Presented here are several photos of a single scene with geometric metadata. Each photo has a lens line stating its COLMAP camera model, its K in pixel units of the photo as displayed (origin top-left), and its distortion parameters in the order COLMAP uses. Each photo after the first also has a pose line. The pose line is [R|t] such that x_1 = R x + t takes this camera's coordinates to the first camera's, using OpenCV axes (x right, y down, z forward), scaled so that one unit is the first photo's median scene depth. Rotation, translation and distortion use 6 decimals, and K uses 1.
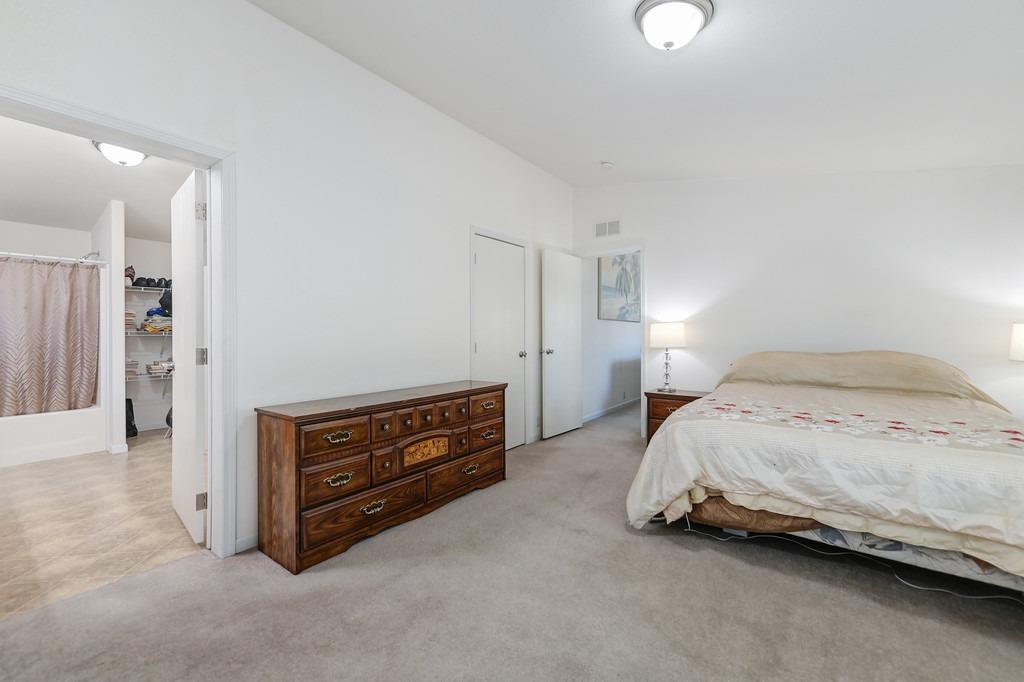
lens RADIAL K [[413.7, 0, 512.4], [0, 413.7, 333.8], [0, 0, 1]] dist [0.006572, -0.001710]
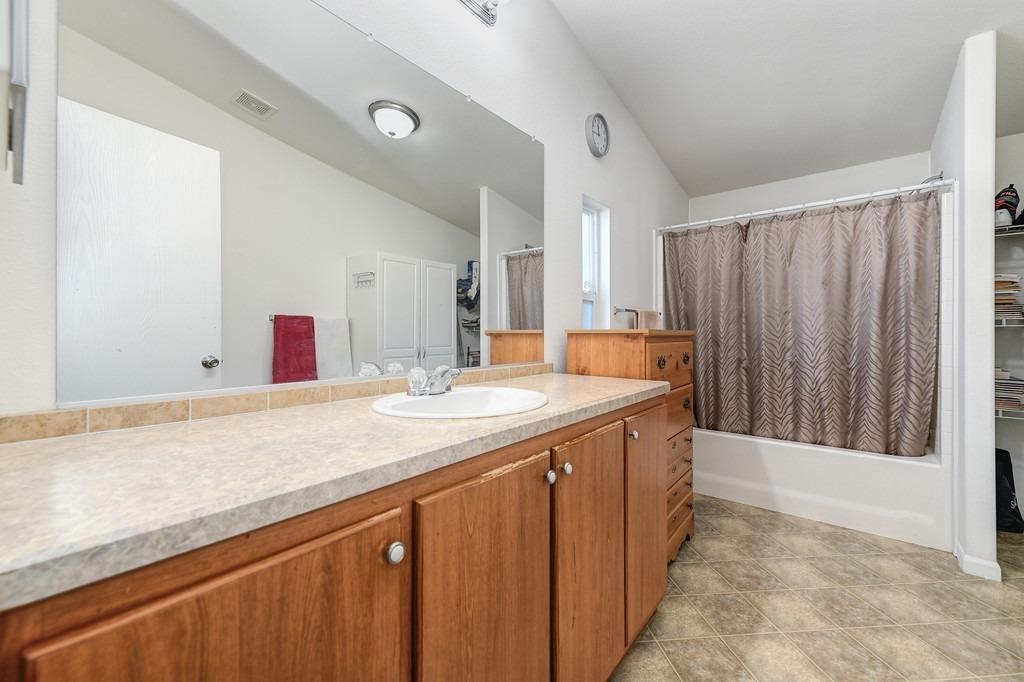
lens RADIAL K [[413.7, 0, 508.2], [0, 413.7, 334.1], [0, 0, 1]] dist [0.006572, -0.001710]
pose [[-0.043212, 0.005942, -0.999048, -0.460883], [0.001318, 0.999982, 0.005891, 0.011745], [0.999065, -0.001062, -0.043219, 0.494244]]
